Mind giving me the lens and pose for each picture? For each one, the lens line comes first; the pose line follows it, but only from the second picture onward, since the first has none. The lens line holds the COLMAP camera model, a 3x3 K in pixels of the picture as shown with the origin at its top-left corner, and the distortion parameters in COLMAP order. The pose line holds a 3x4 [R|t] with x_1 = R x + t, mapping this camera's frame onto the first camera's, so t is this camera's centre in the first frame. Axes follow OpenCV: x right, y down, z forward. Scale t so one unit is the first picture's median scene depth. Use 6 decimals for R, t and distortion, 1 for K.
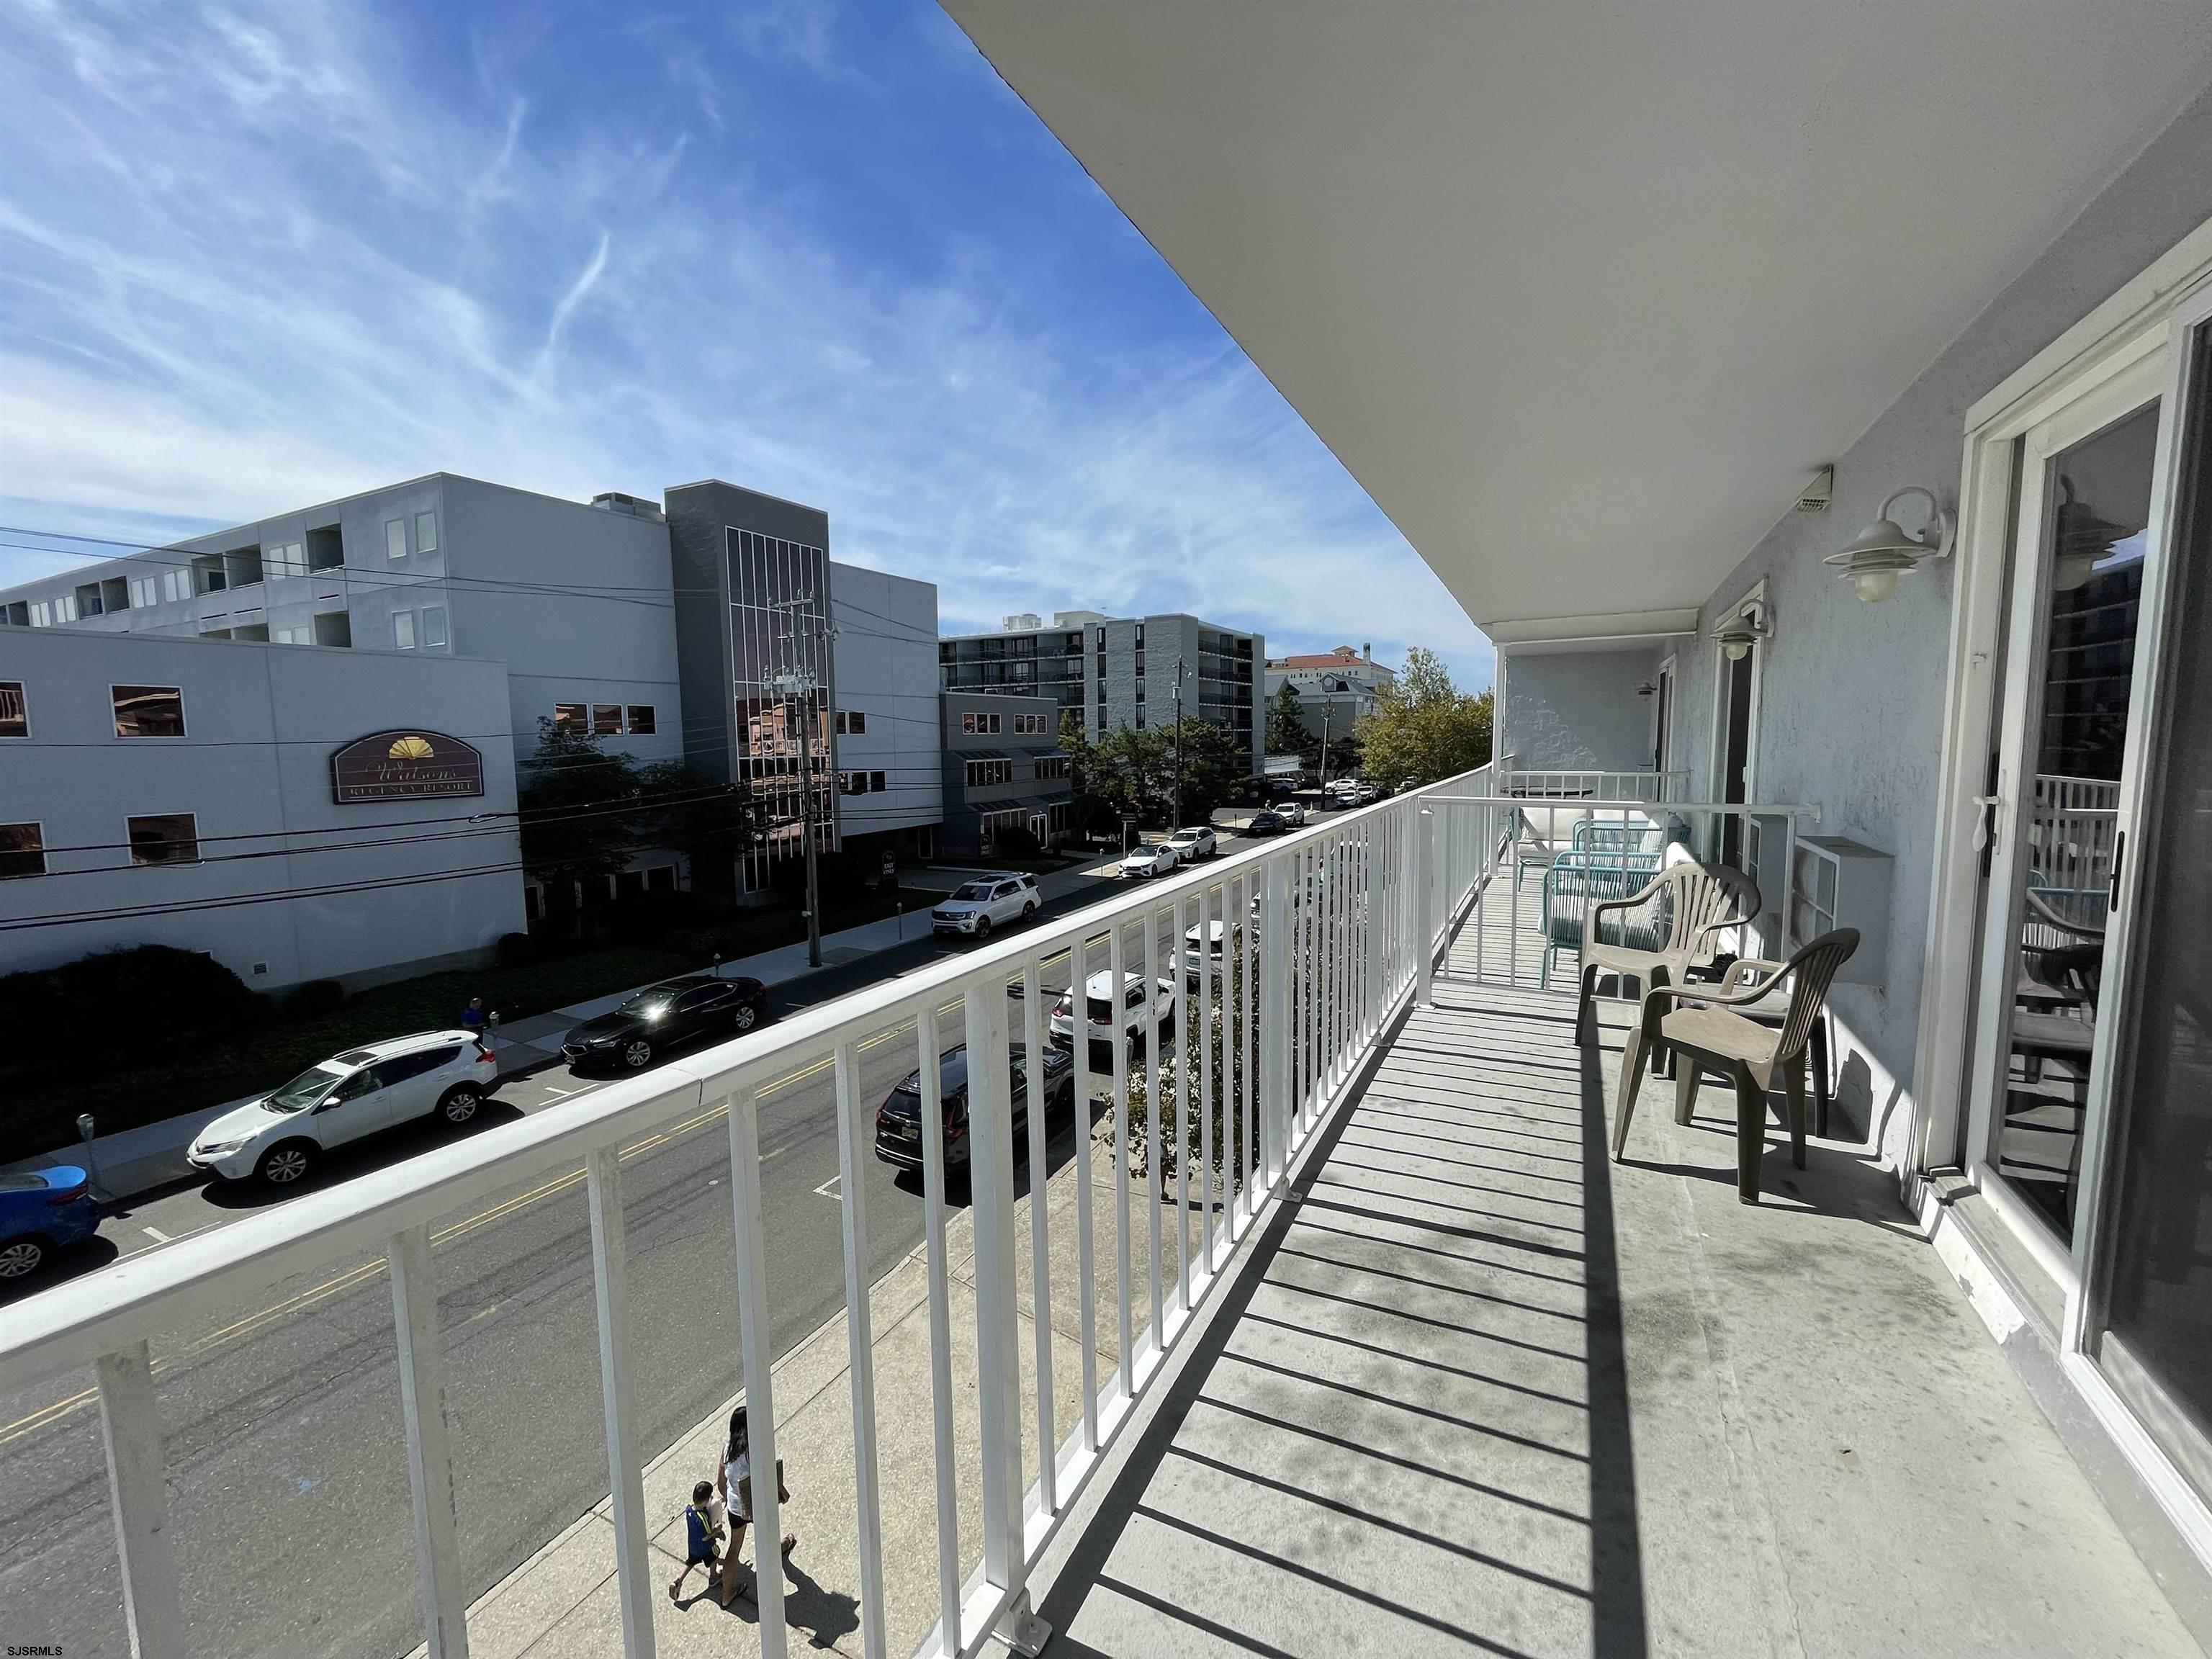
lens RADIAL K [[909.5, 0, 1101.3], [0, 909.5, 822.1], [0, 0, 1]] dist [0.005867, -0.001129]
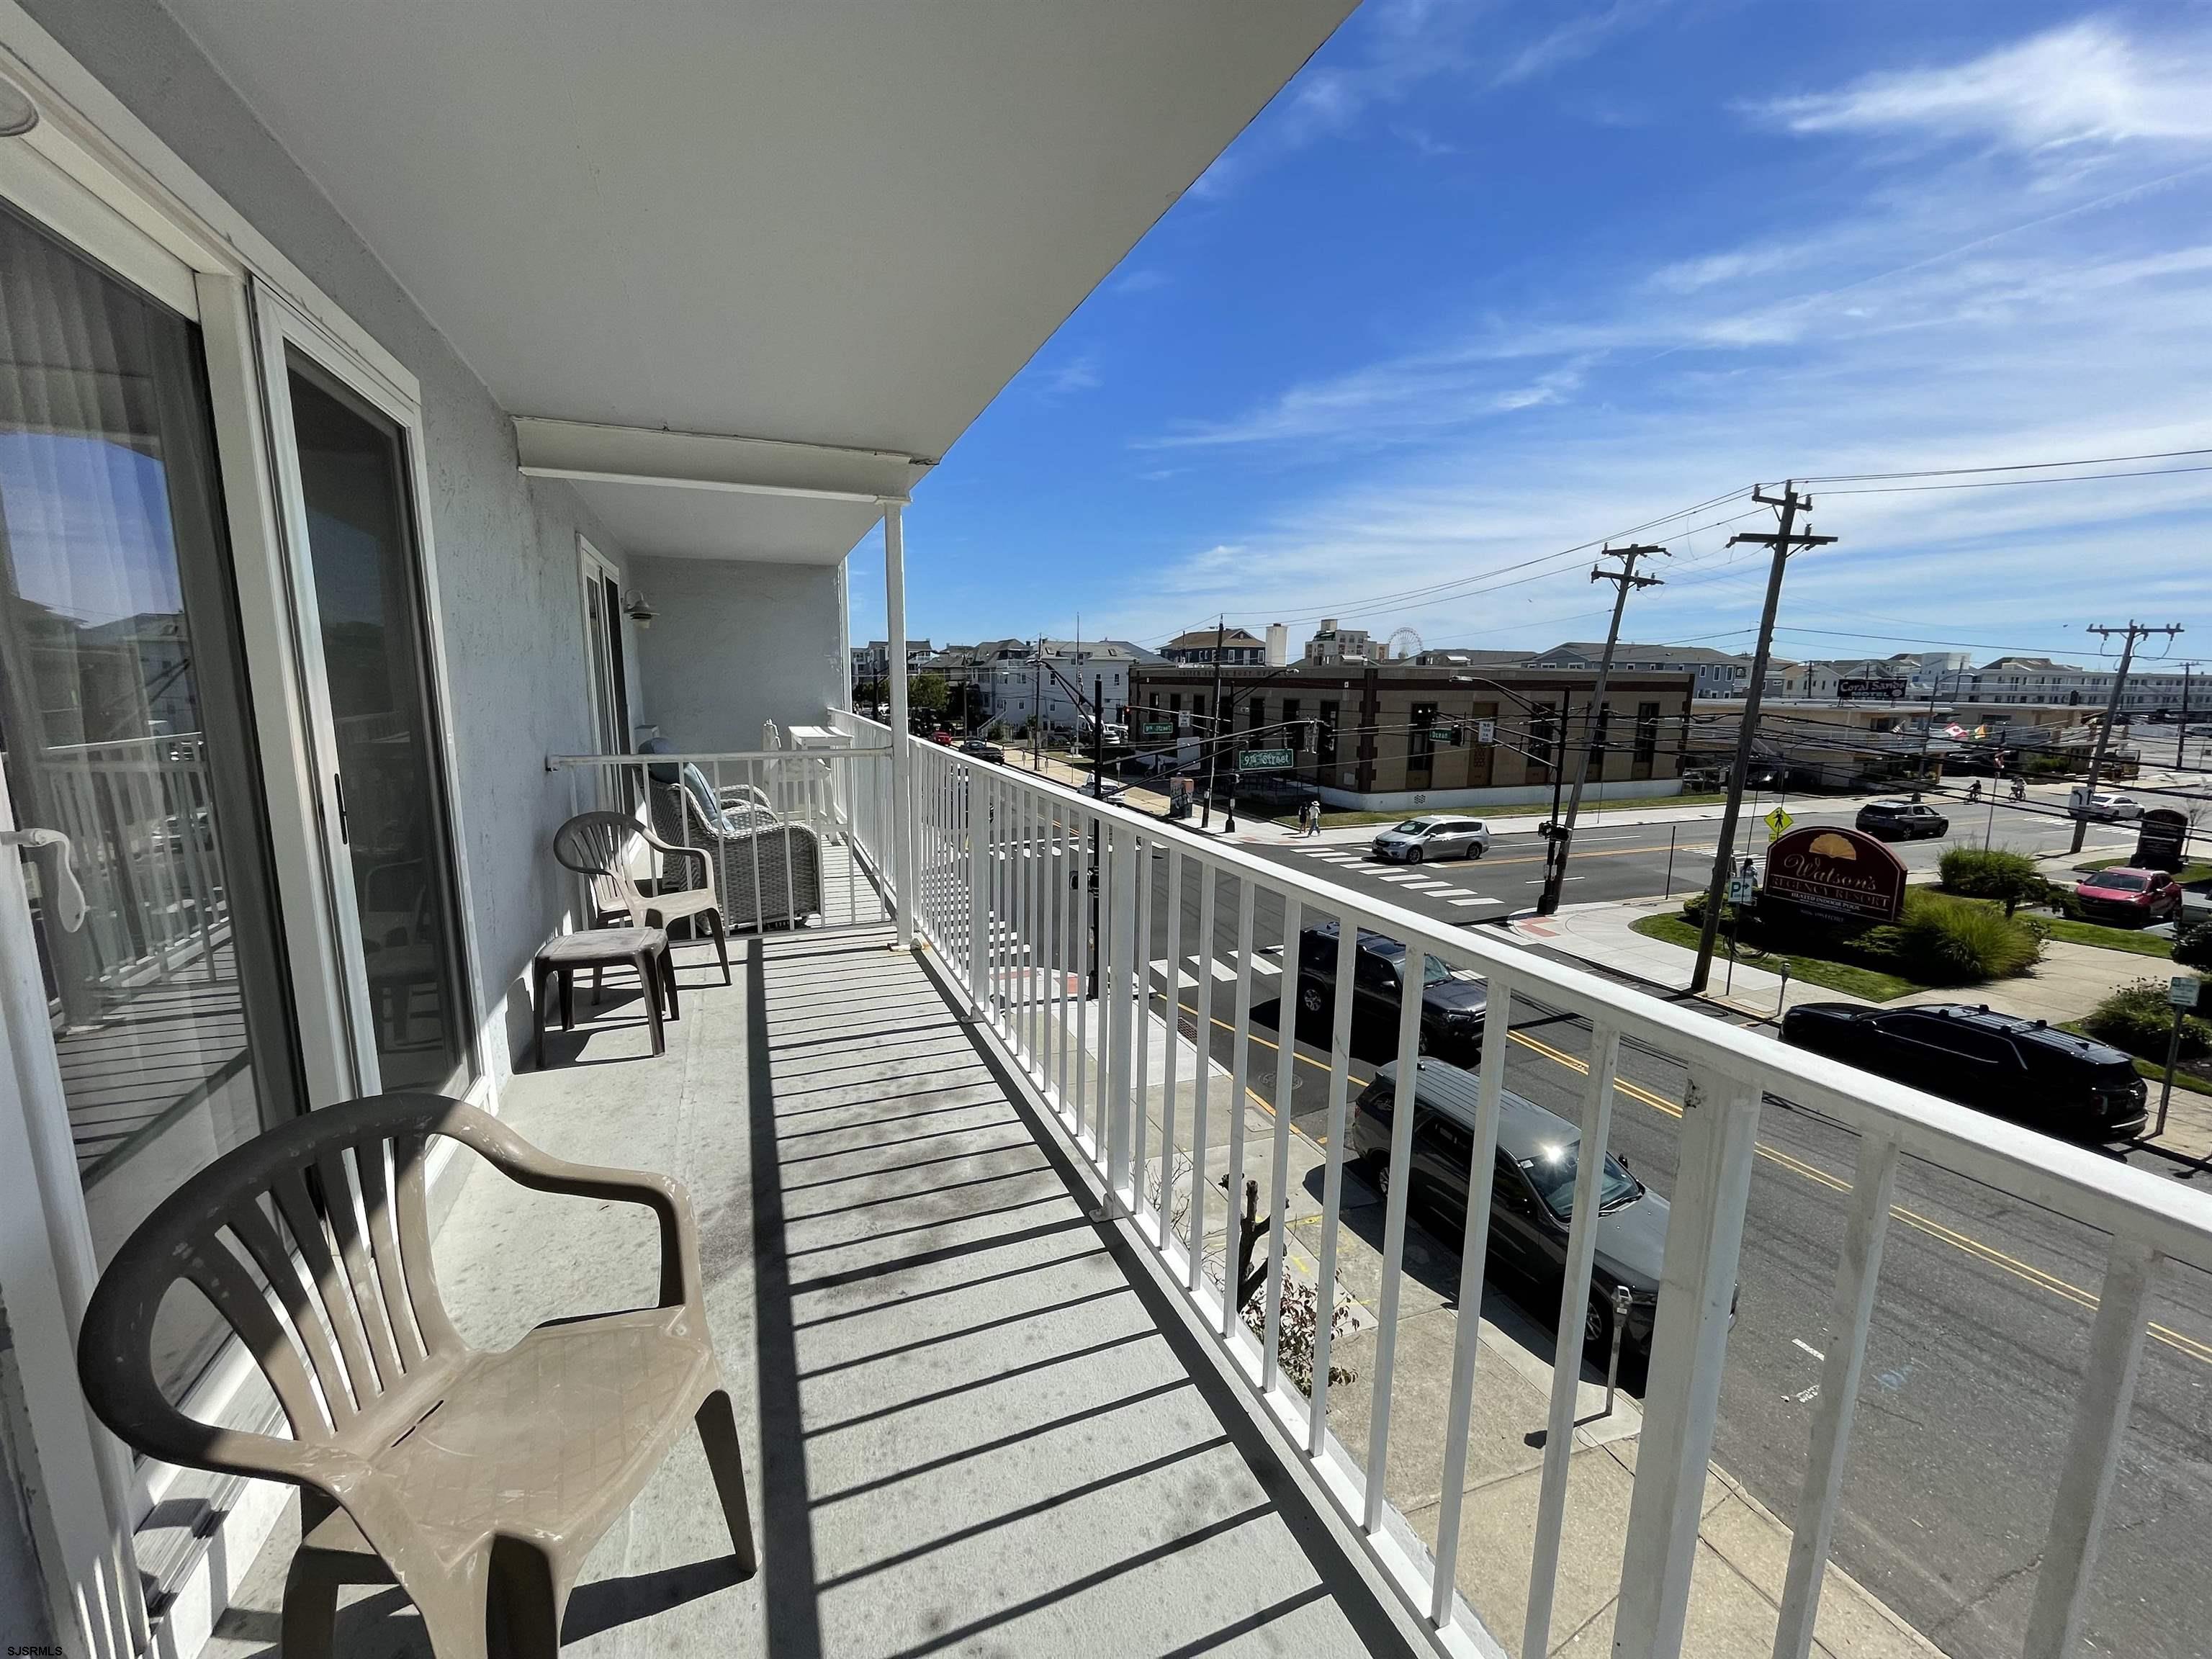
lens RADIAL K [[906.8, 0, 1097.4], [0, 906.8, 823.2], [0, 0, 1]] dist [-0.004312, 0.000129]
pose [[-0.657247, 0.127297, -0.742847, 0.098887], [-0.071866, 0.970557, 0.229903, -0.018491], [0.750241, 0.204488, -0.628747, 0.179273]]
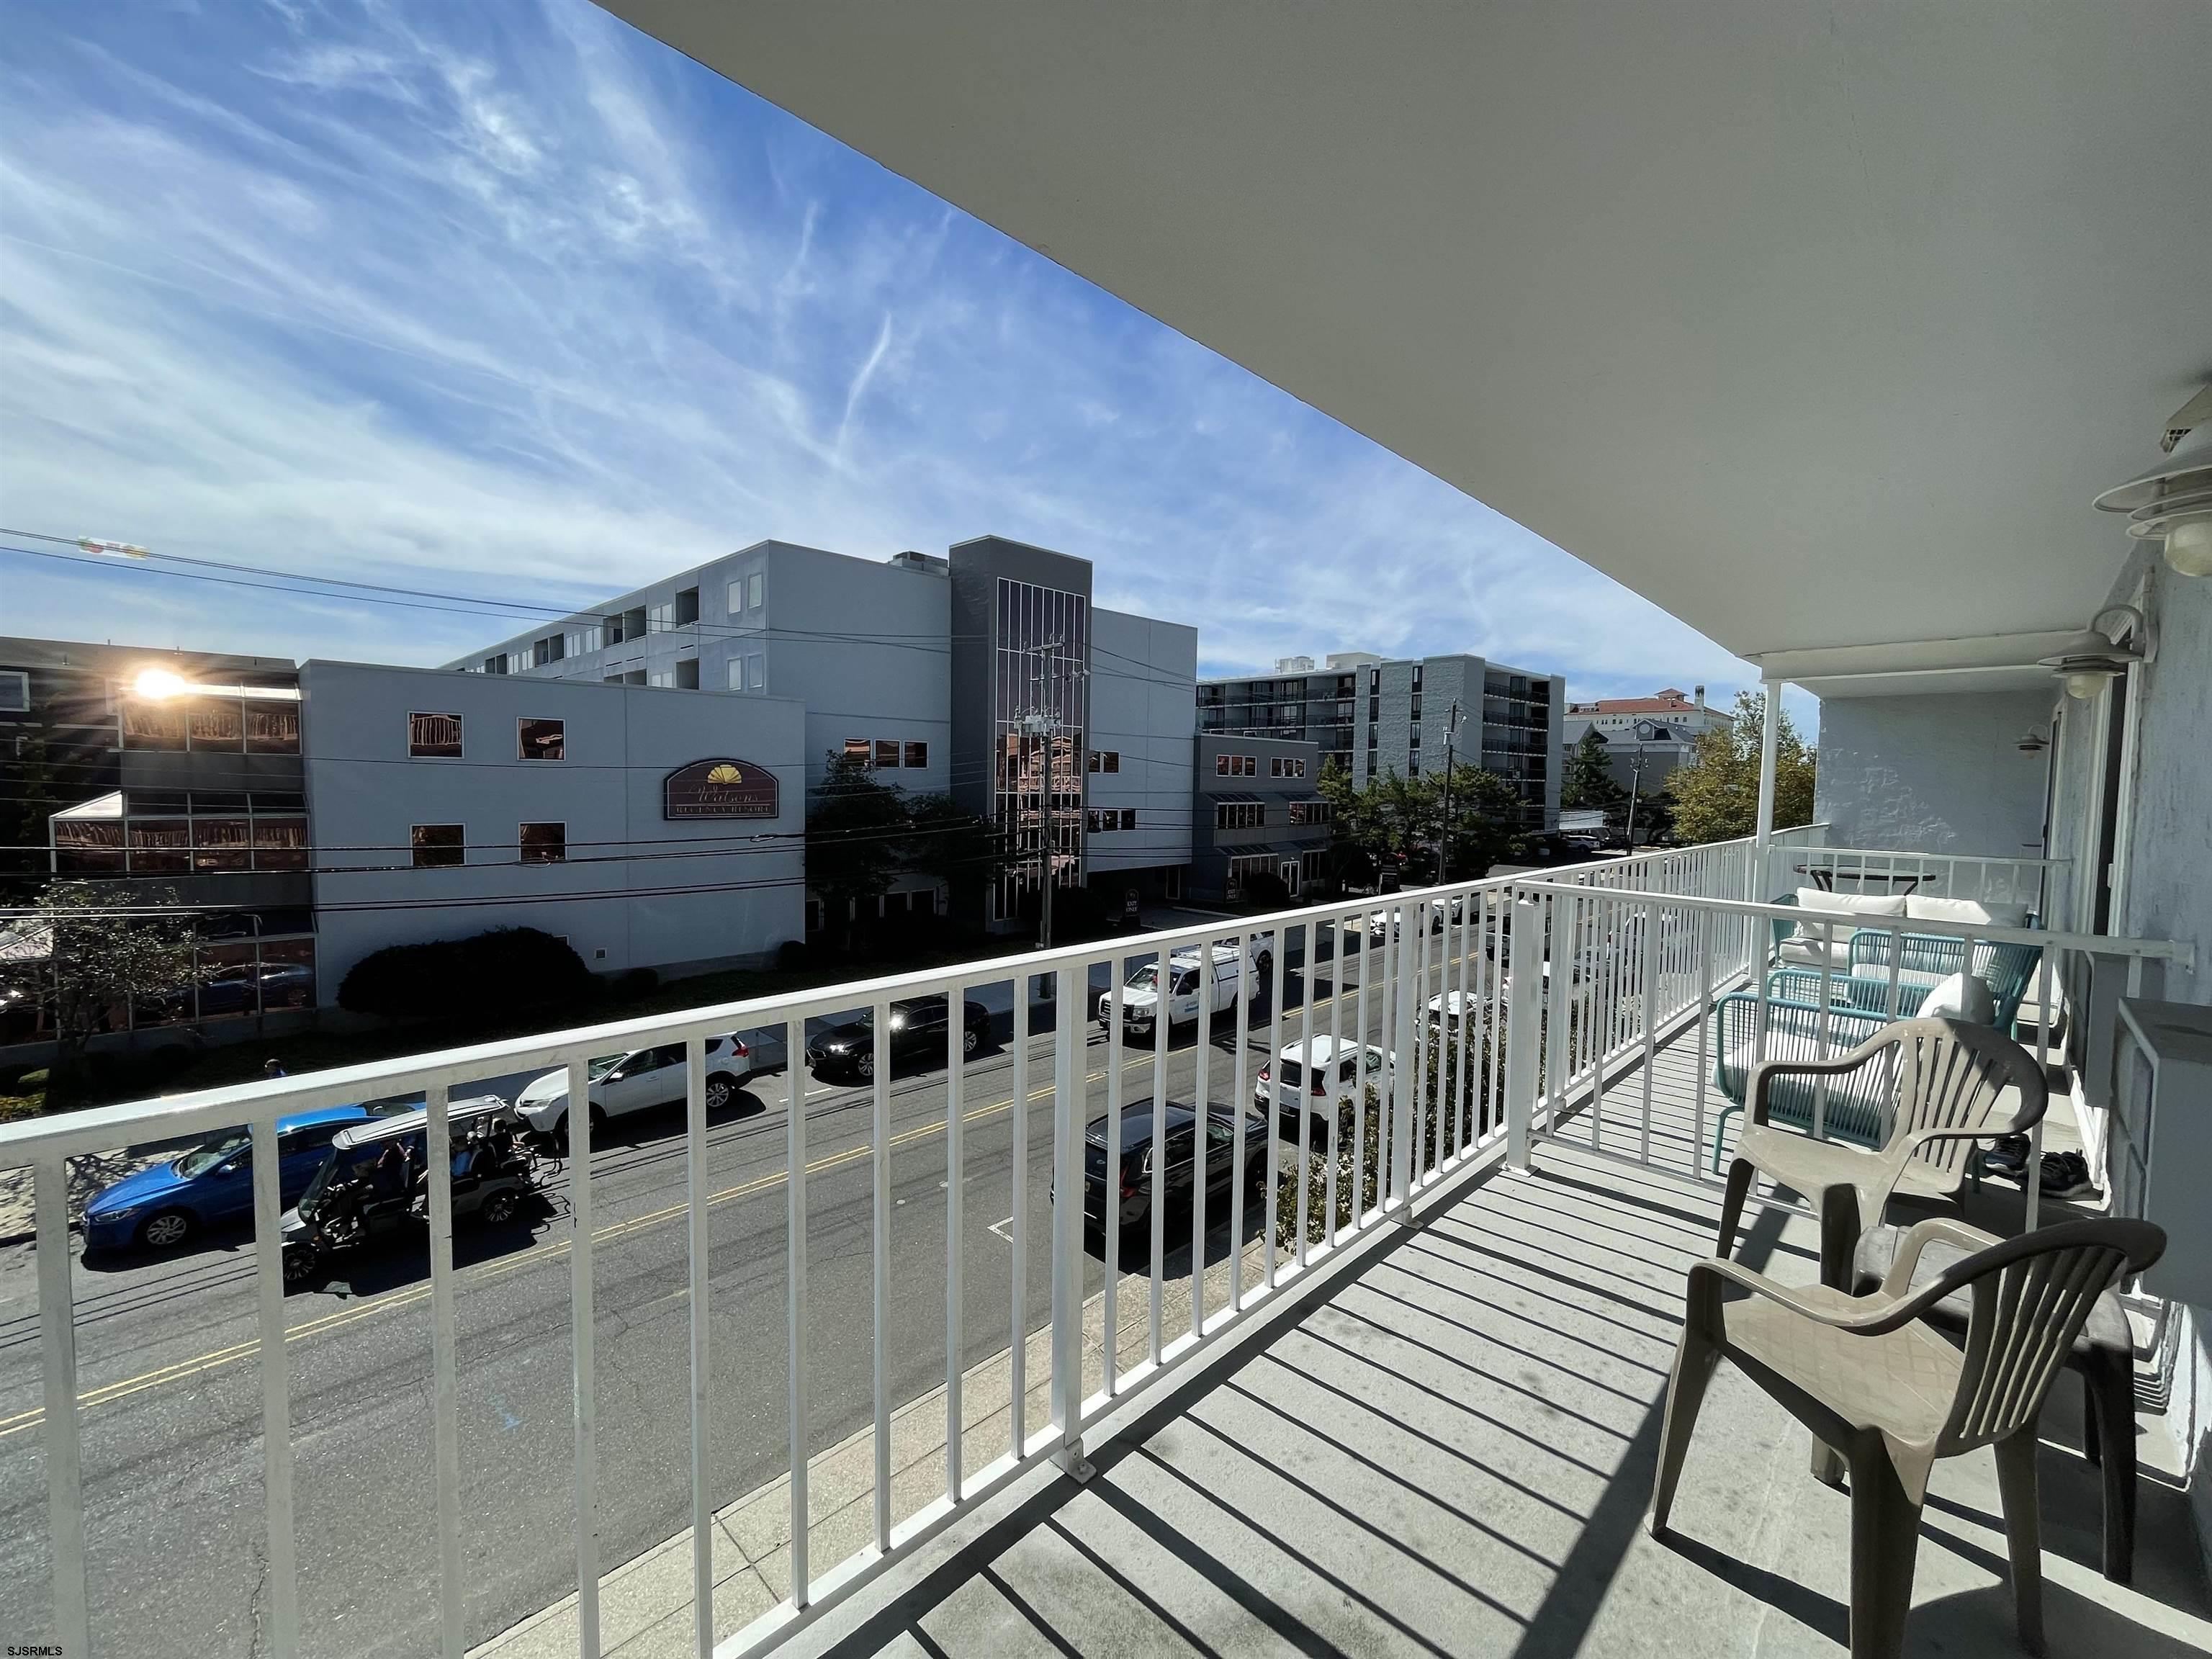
lens RADIAL K [[909.5, 0, 1101.9], [0, 909.5, 836.0], [0, 0, 1]] dist [0.005867, -0.001129]
pose [[0.955844, 0.048352, -0.289868, 0.048906], [-0.057242, 0.998112, -0.022264, -0.005940], [0.288244, 0.037874, 0.956808, 0.040935]]
